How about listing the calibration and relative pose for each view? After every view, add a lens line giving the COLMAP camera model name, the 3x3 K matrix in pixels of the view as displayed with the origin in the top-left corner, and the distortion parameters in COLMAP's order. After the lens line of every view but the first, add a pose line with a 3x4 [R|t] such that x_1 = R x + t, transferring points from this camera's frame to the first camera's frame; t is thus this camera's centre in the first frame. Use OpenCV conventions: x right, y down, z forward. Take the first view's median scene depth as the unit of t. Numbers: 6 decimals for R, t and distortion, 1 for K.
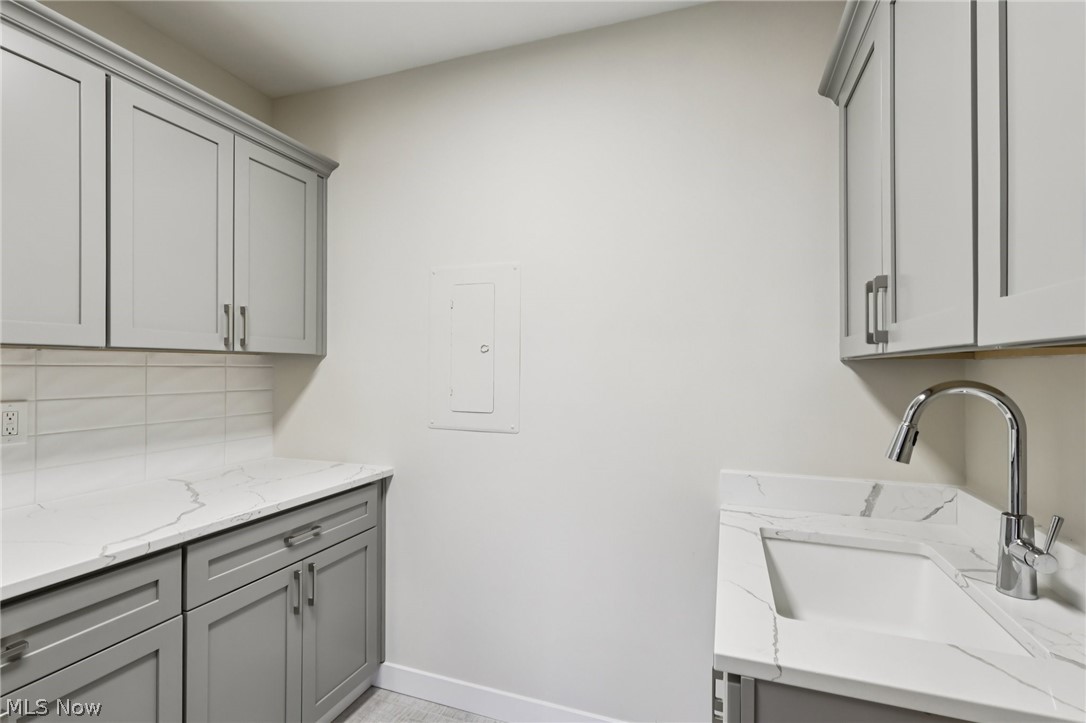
lens RADIAL K [[502.5, 0, 542.7], [0, 502.5, 365.7], [0, 0, 1]] dist [-0.001416, -0.001036]
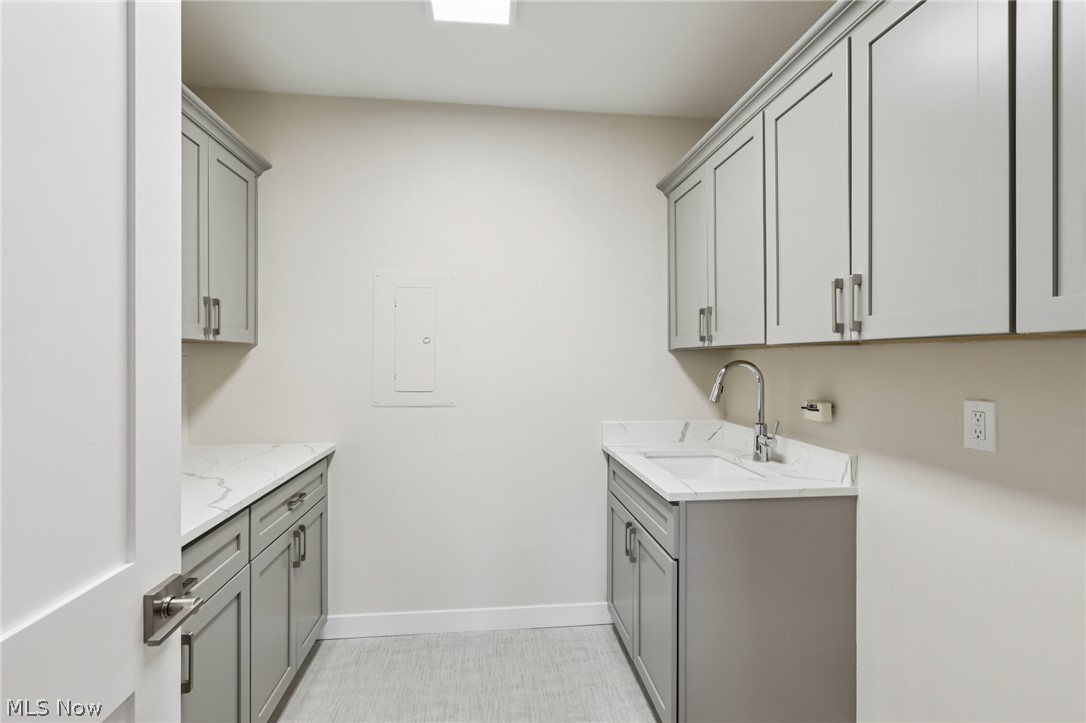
lens RADIAL K [[502.5, 0, 543.0], [0, 502.5, 356.3], [0, 0, 1]] dist [-0.001416, -0.001036]
pose [[0.894859, -0.003131, 0.446339, -0.543513], [0.002227, 0.999994, 0.002548, 0.004455], [-0.446344, -0.001286, 0.894860, -0.320025]]
